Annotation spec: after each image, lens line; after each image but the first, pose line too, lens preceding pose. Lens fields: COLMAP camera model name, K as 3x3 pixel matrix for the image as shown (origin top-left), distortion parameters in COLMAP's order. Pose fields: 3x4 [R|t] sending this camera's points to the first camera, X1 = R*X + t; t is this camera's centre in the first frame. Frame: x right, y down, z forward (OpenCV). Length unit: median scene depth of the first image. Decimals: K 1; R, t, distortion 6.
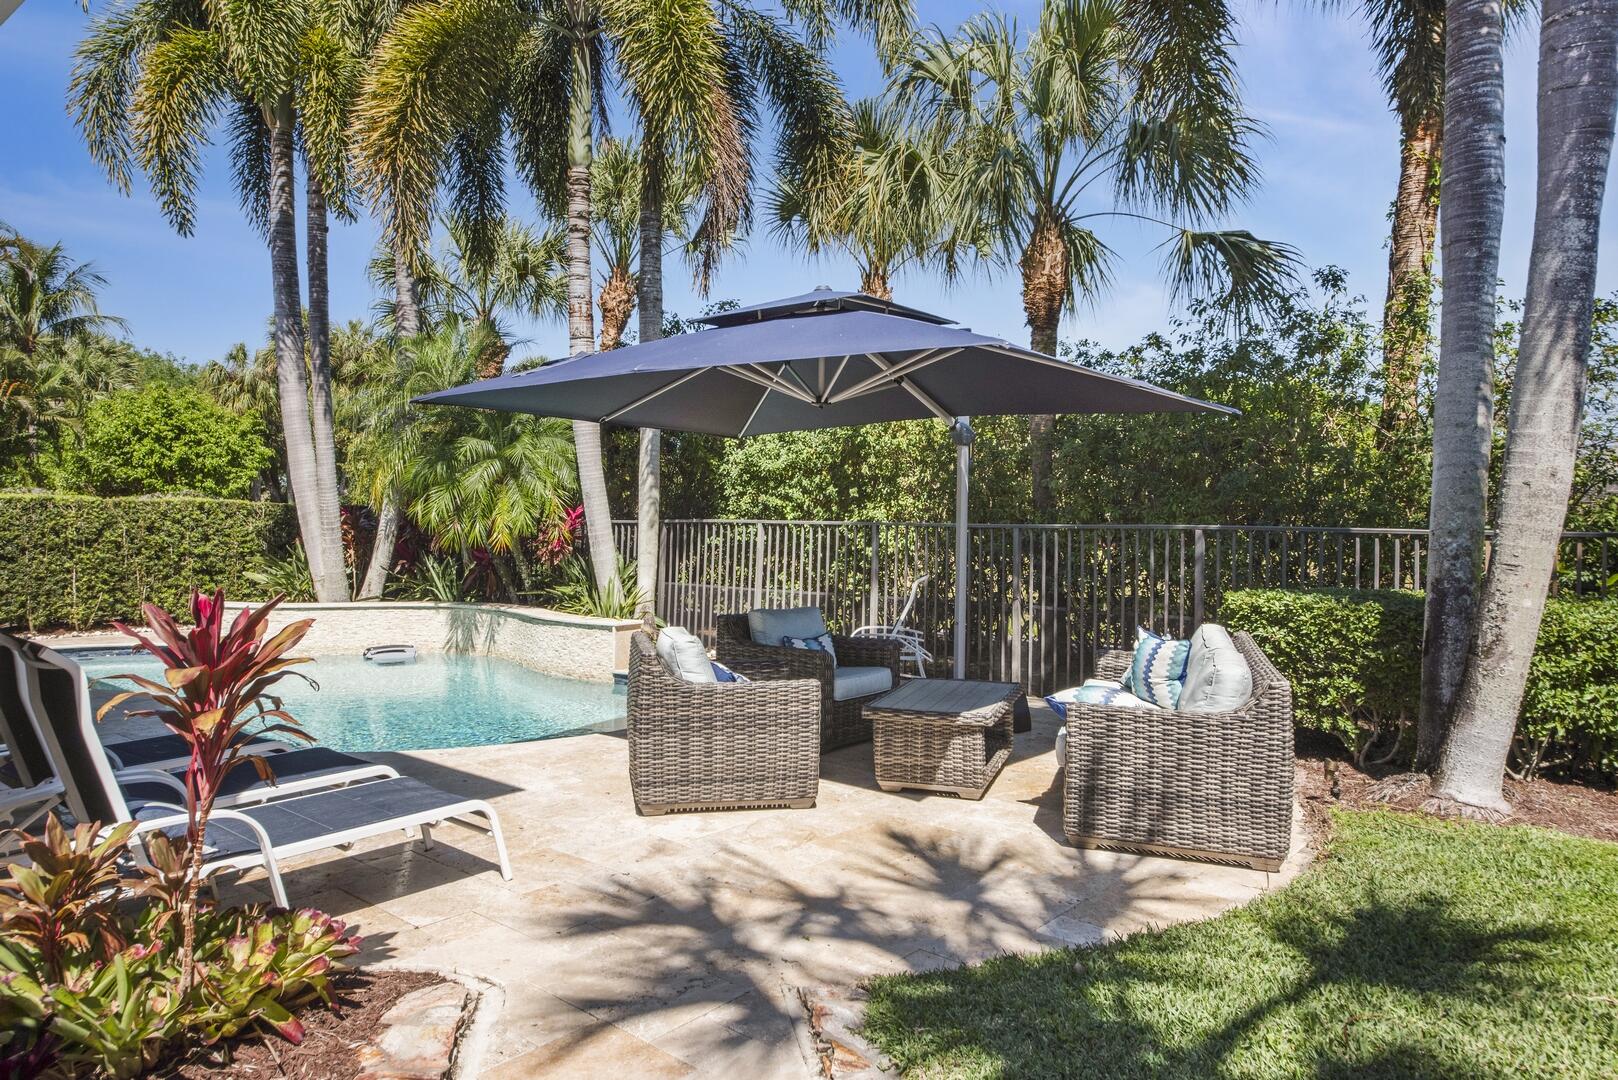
lens RADIAL K [[1040.3, 0, 883.4], [0, 1040.3, 544.4], [0, 0, 1]] dist [-0.000599, -0.018889]
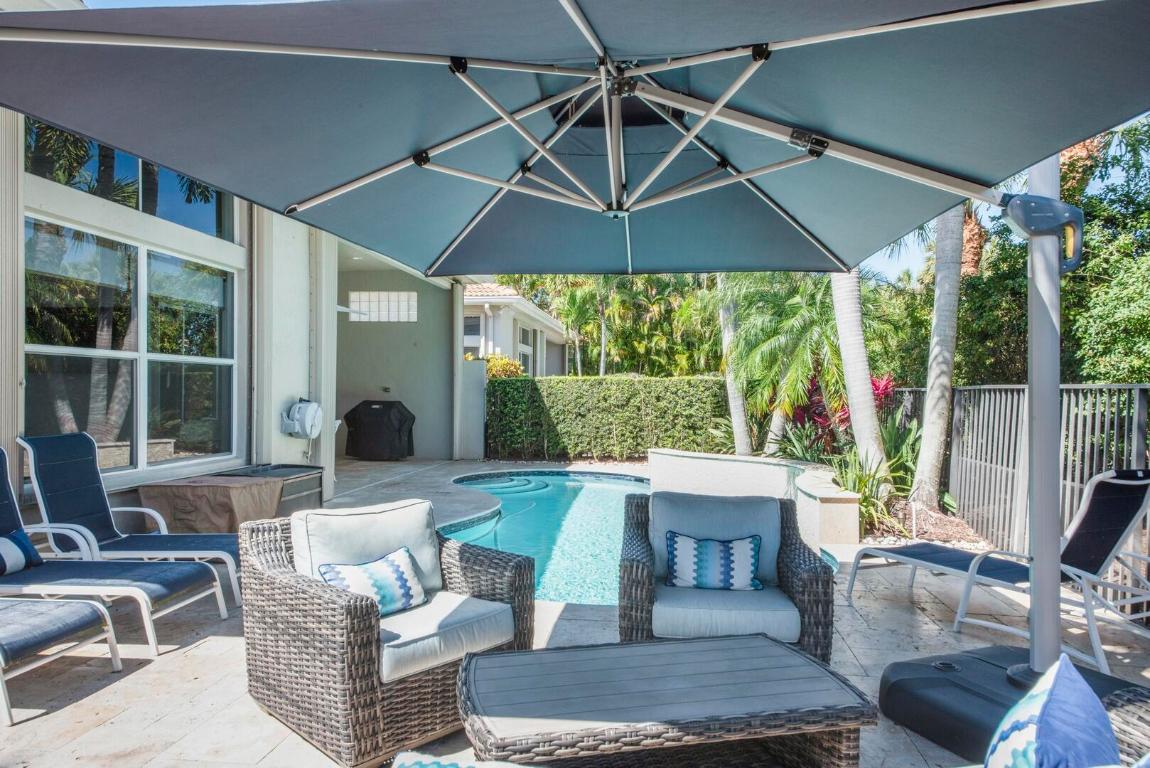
lens RADIAL K [[739.4, 0, 577.1], [0, 739.4, 427.9], [0, 0, 1]] dist [-0.000599, -0.018889]
pose [[0.472090, 0.034574, -0.880872, 0.198756], [-0.016789, 0.999402, 0.030228, -0.001791], [0.881391, 0.000519, 0.472388, 0.396451]]
